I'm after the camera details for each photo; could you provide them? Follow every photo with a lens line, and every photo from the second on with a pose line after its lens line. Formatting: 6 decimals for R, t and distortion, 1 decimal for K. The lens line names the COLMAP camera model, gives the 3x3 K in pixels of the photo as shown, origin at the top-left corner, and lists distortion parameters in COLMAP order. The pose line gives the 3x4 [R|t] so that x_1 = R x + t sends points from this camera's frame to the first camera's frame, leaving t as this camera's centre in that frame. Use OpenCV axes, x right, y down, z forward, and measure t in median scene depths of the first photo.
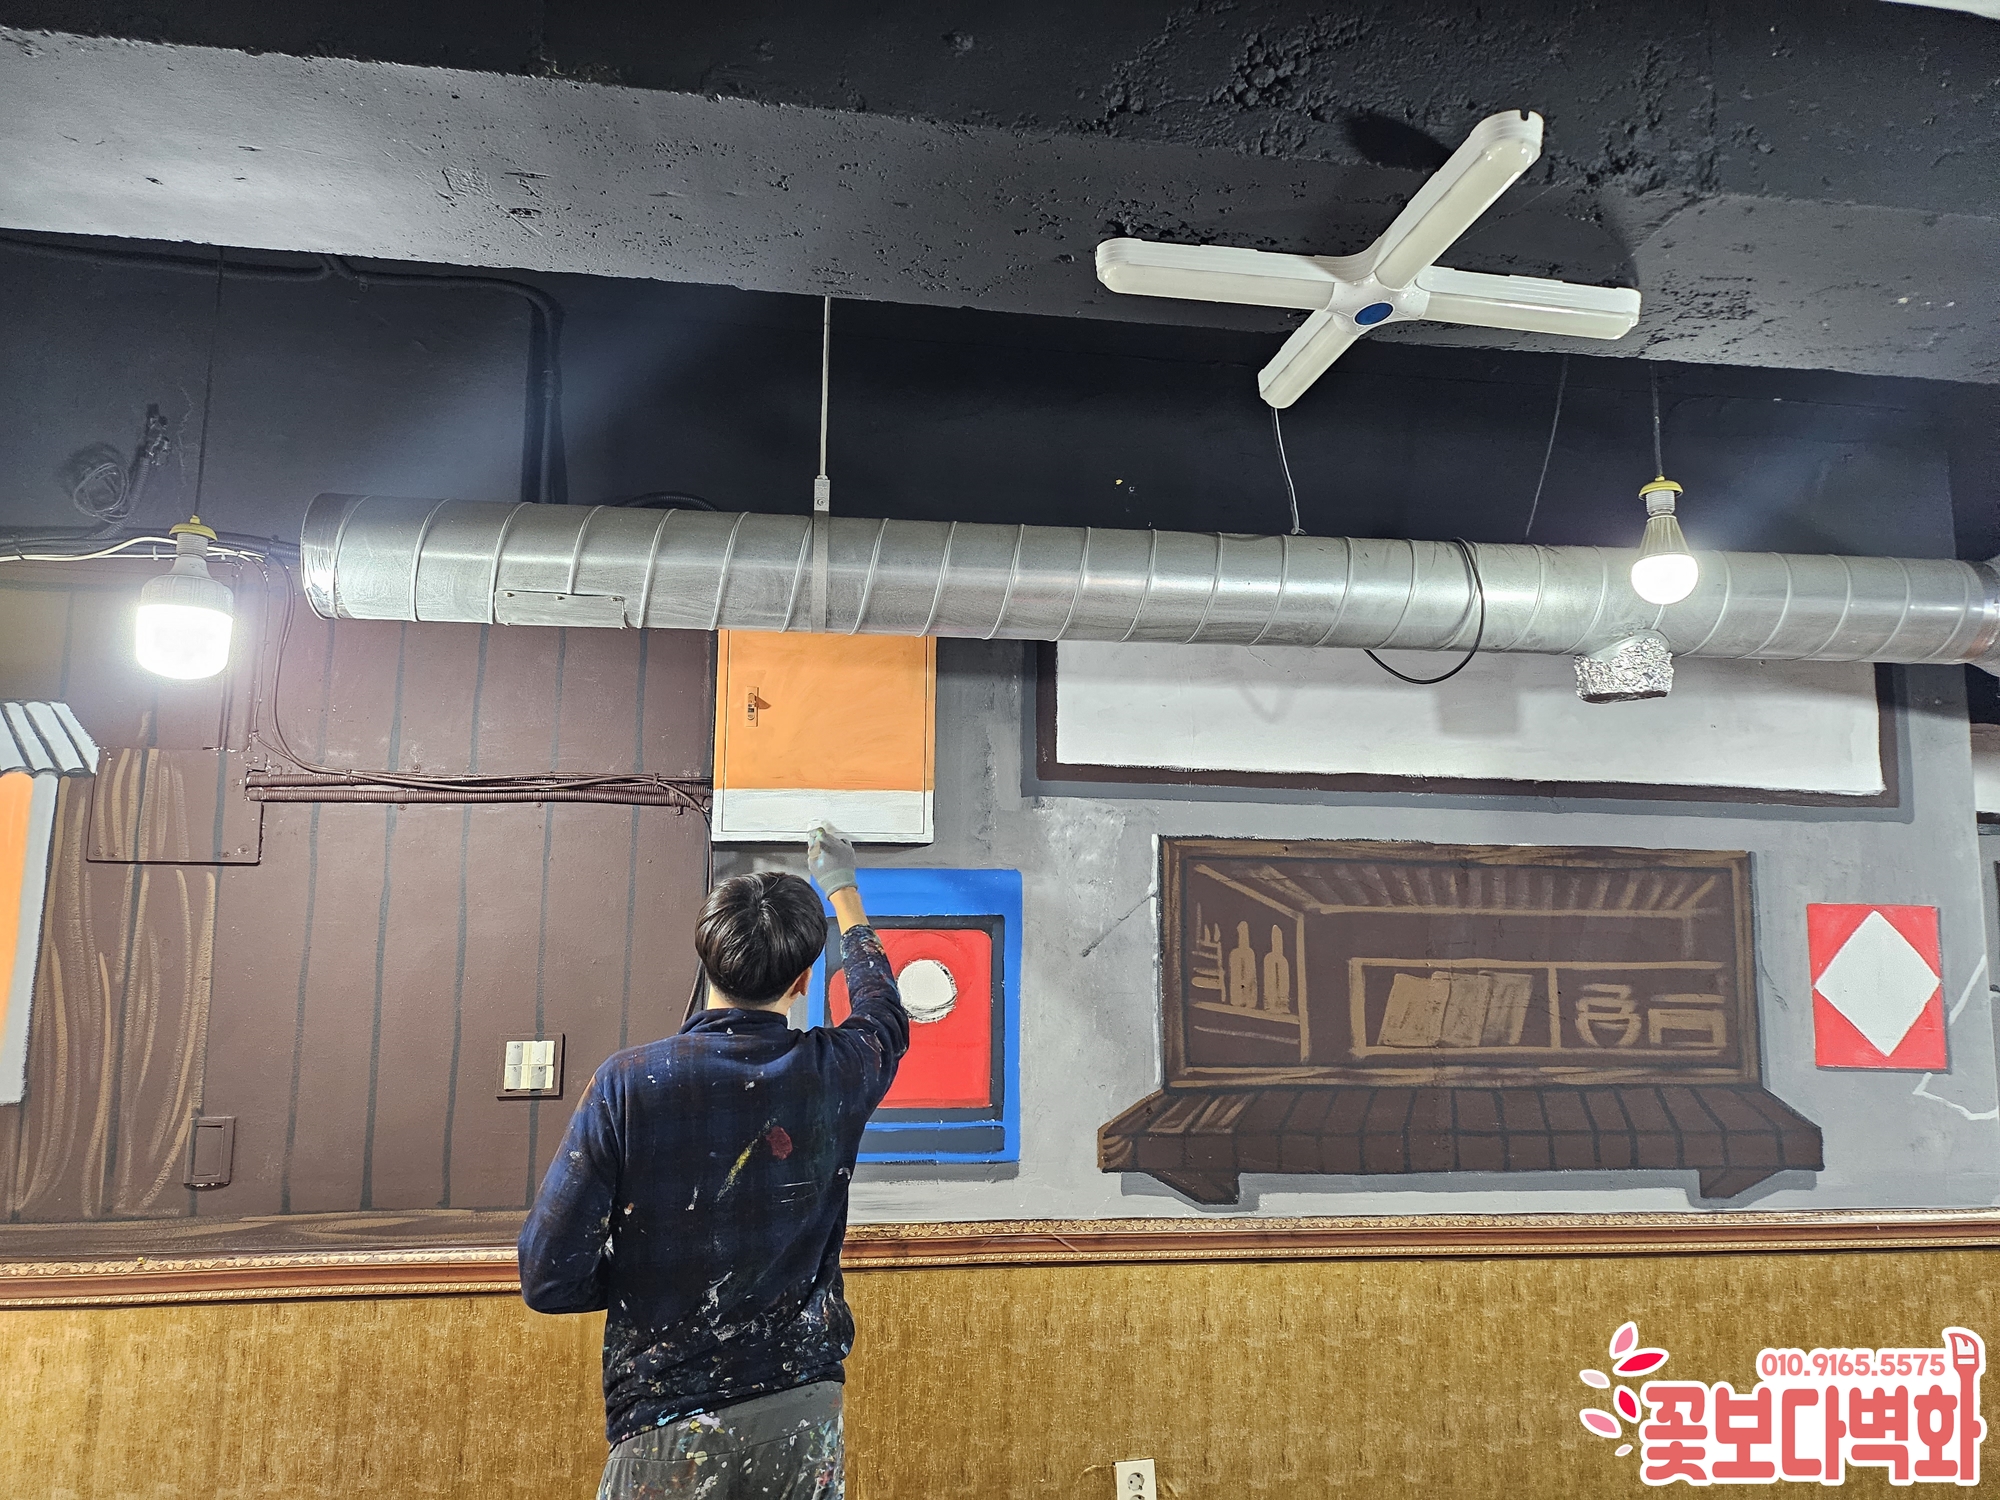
lens RADIAL K [[1395.5, 0, 1016.5], [0, 1395.5, 748.6], [0, 0, 1]] dist [0.075016, -0.075438]
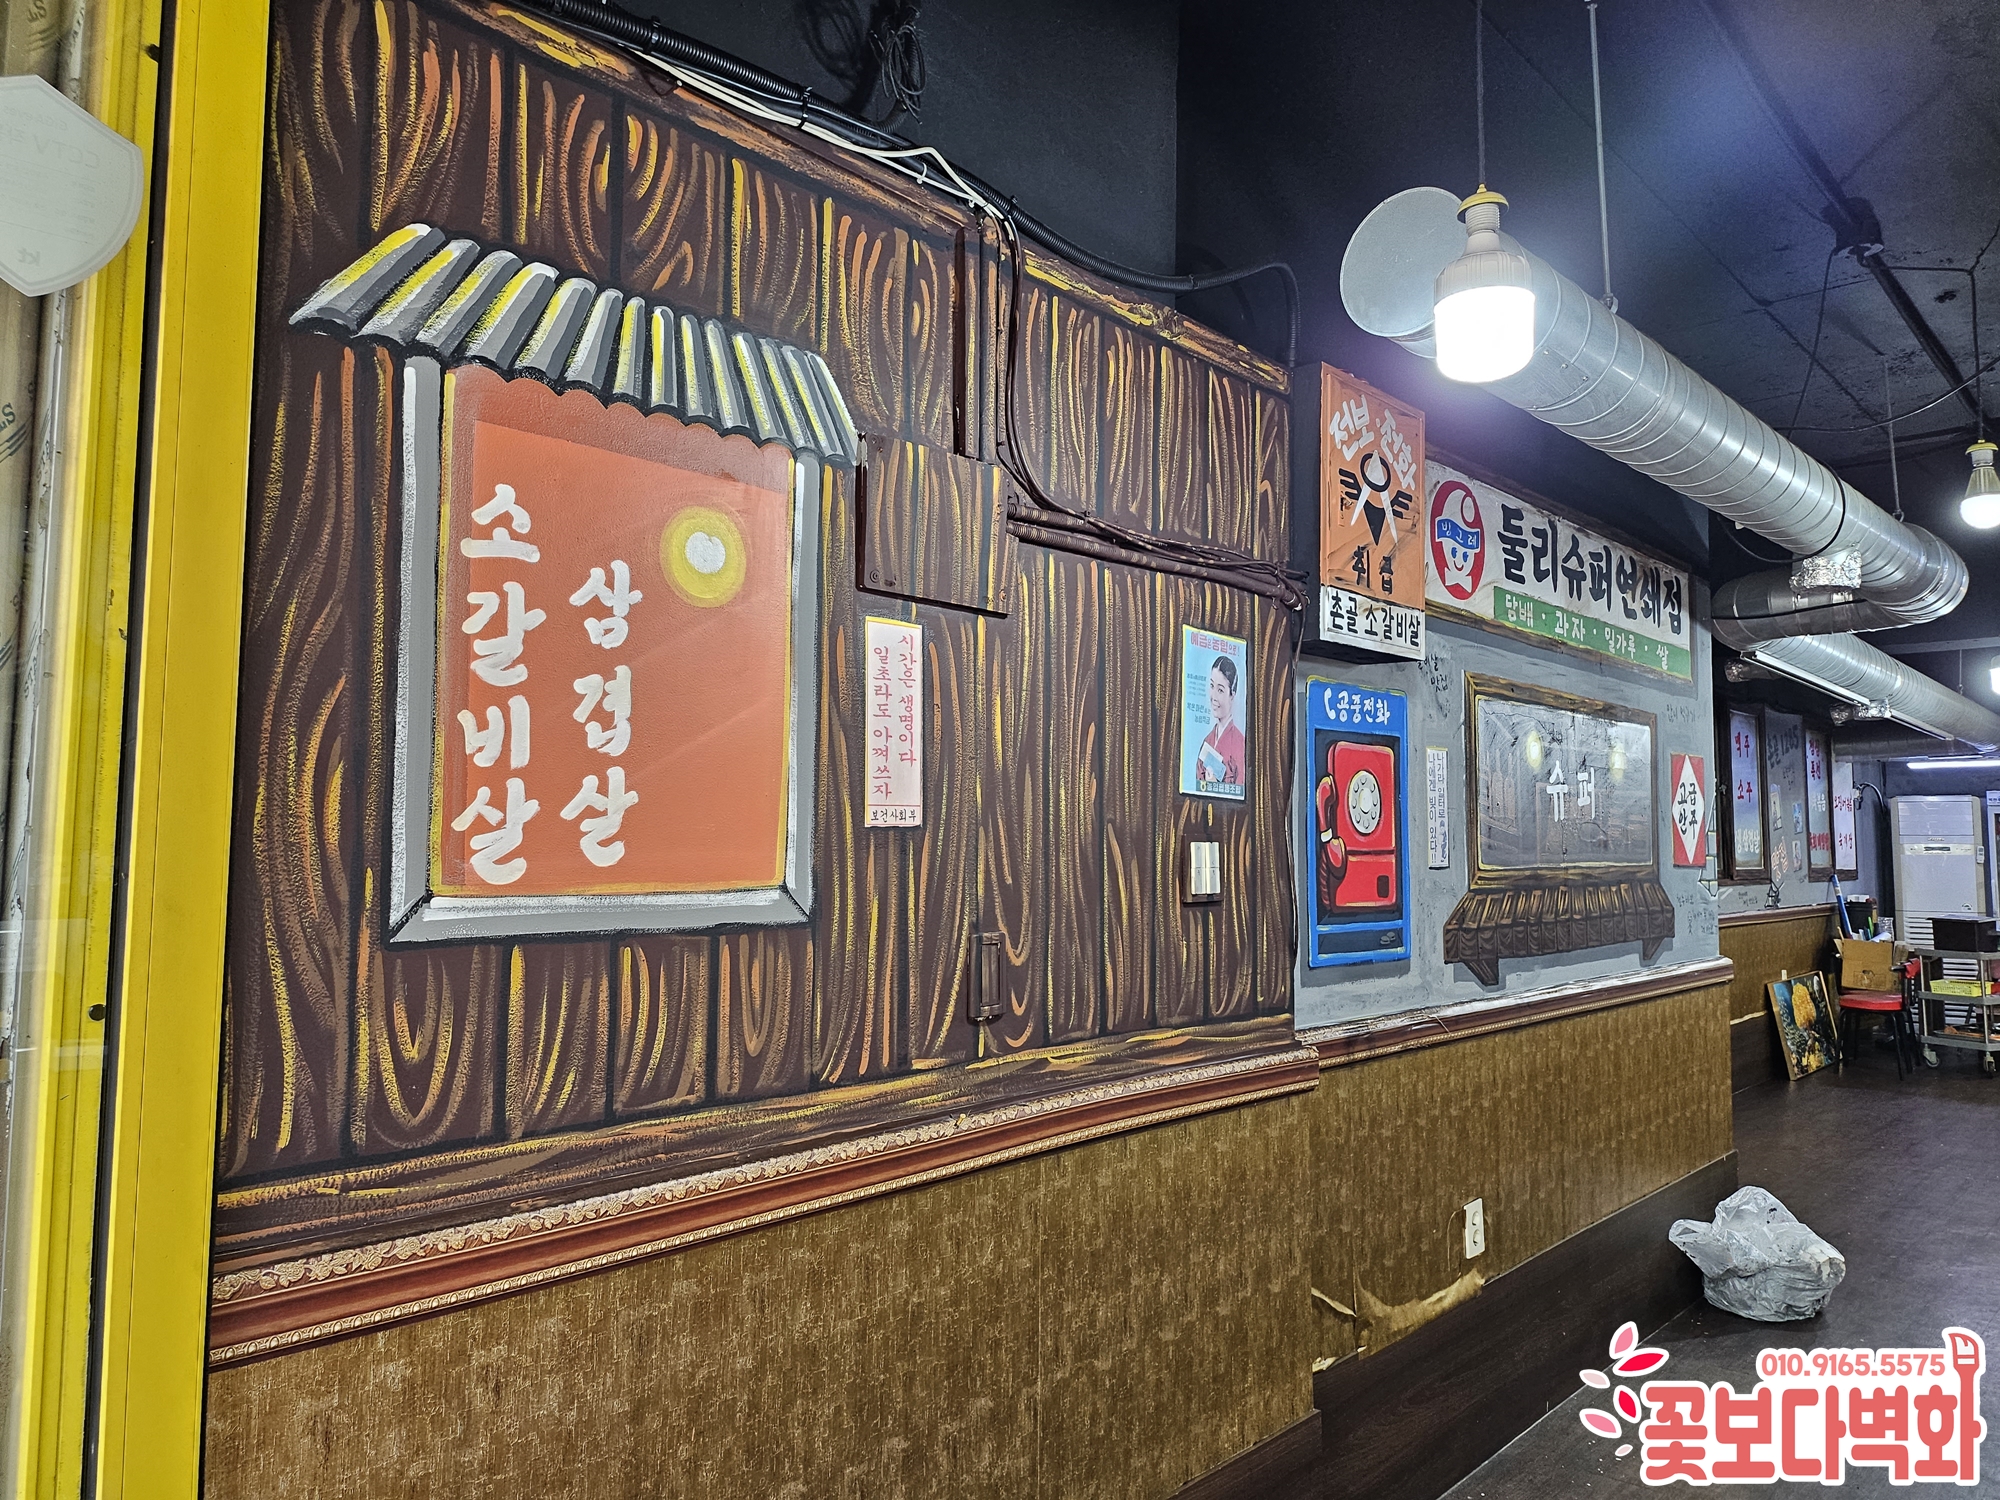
lens RADIAL K [[1395.5, 0, 1016.5], [0, 1395.5, 748.6], [0, 0, 1]] dist [0.075016, -0.075438]
pose [[0.772613, 0.036691, 0.633817, -0.871107], [-0.079453, 0.996068, 0.039190, 0.105705], [-0.629886, -0.080637, 0.772490, 0.336460]]
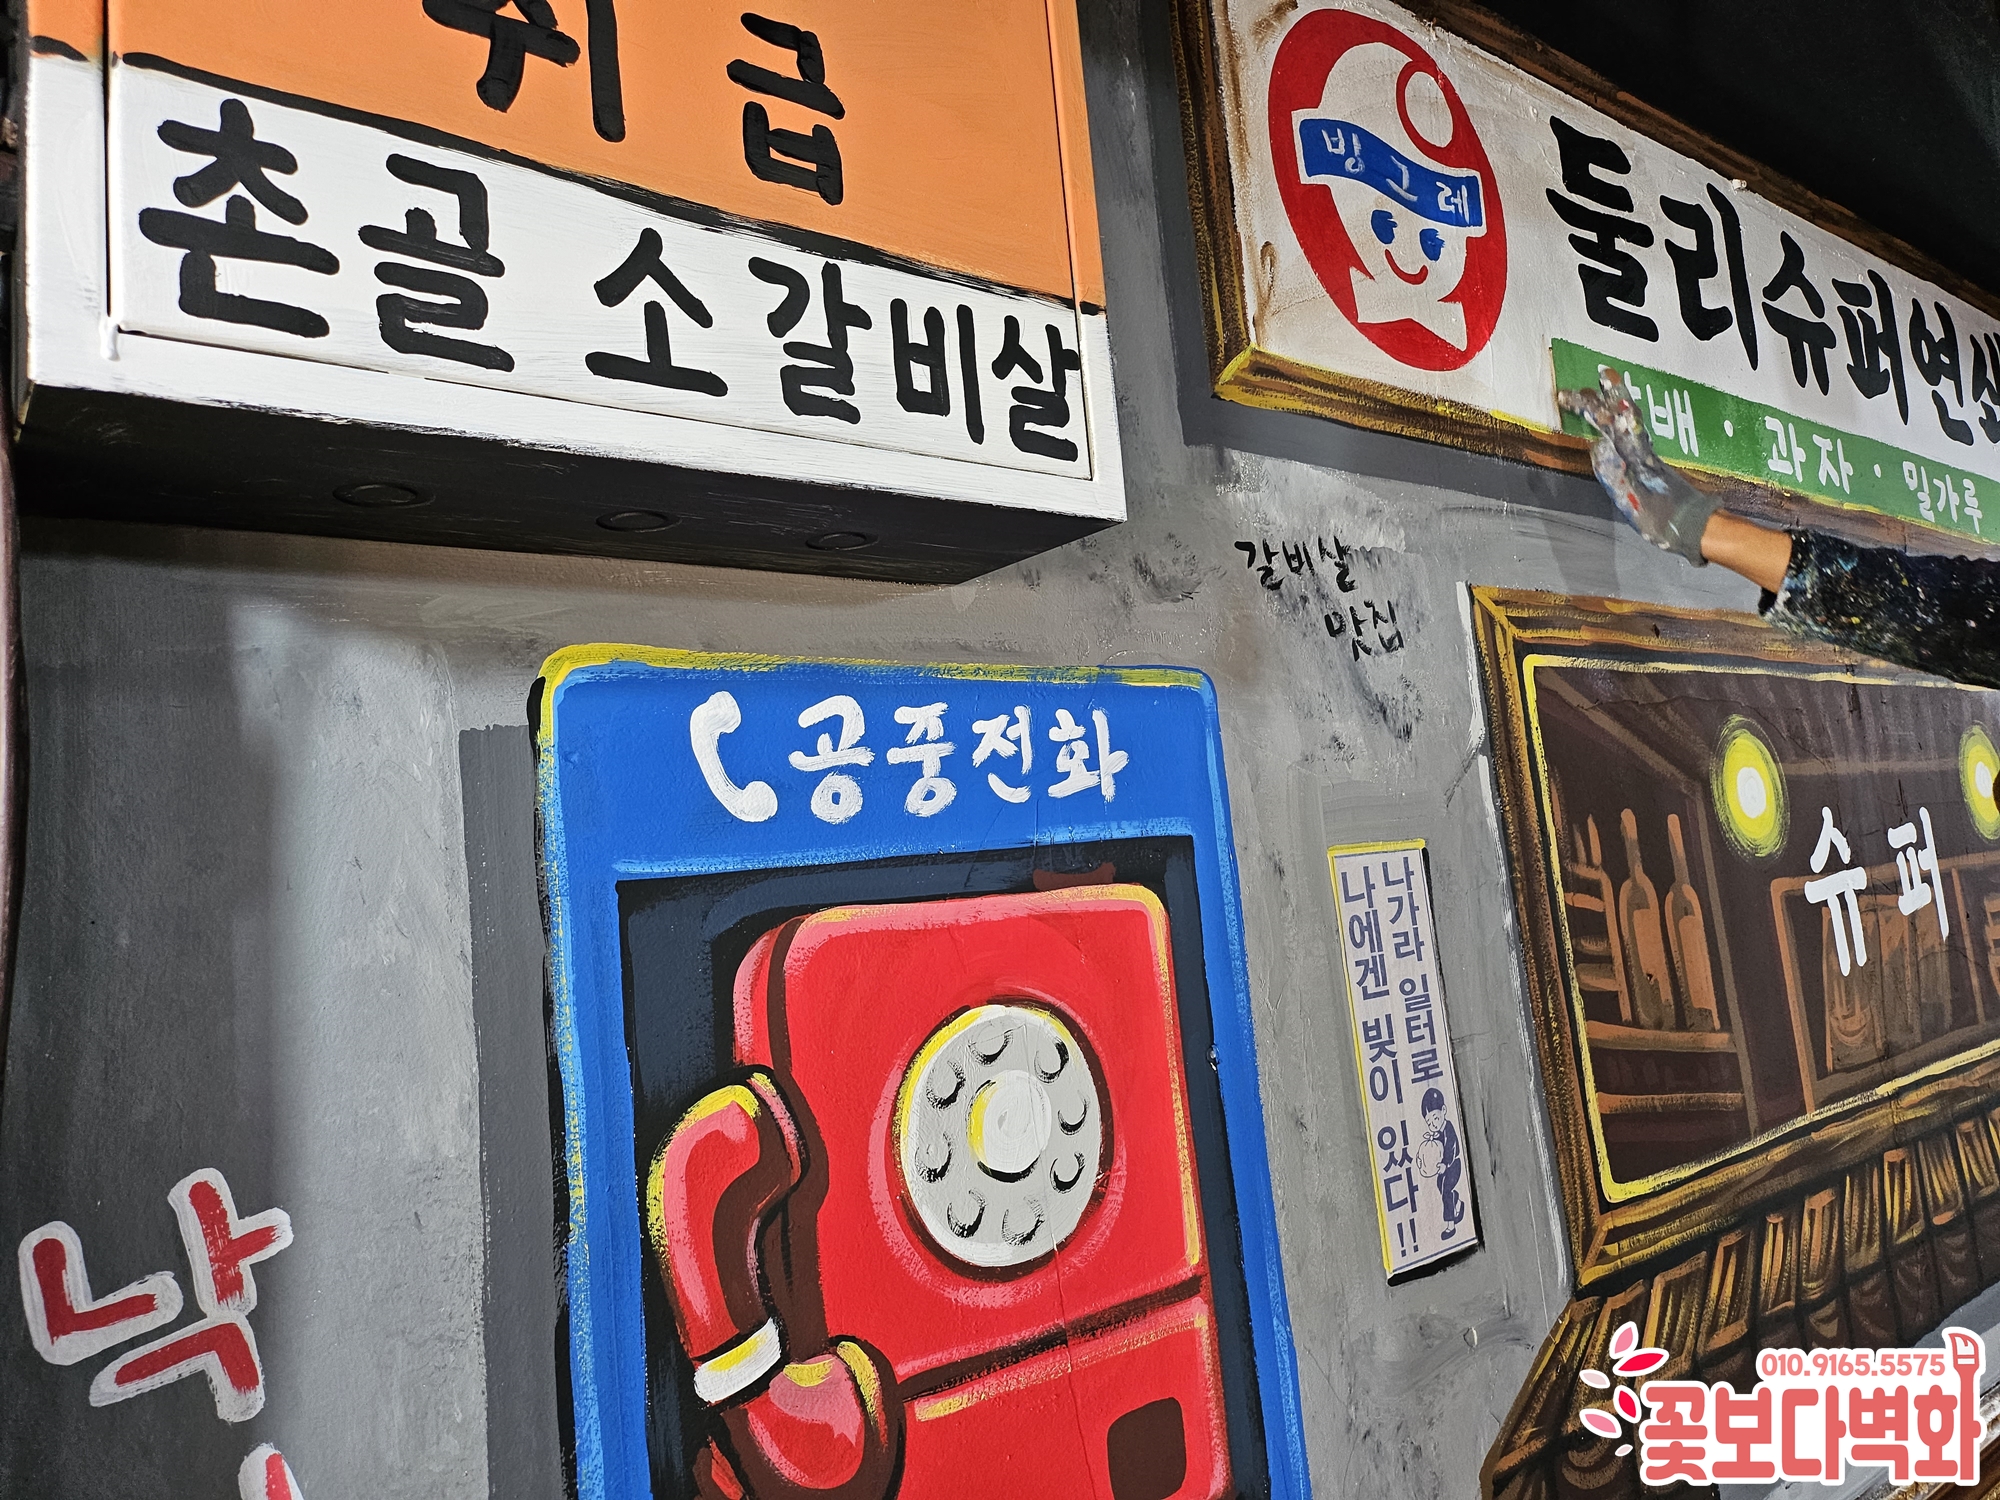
lens RADIAL K [[1390.7, 0, 1016.3], [0, 1390.7, 734.0], [0, 0, 1]] dist [0.081141, -0.083704]
pose [[0.862737, -0.032430, 0.504611, -0.178889], [0.041123, 0.999136, -0.006096, 0.095168], [-0.503978, 0.026010, 0.863325, 0.726050]]
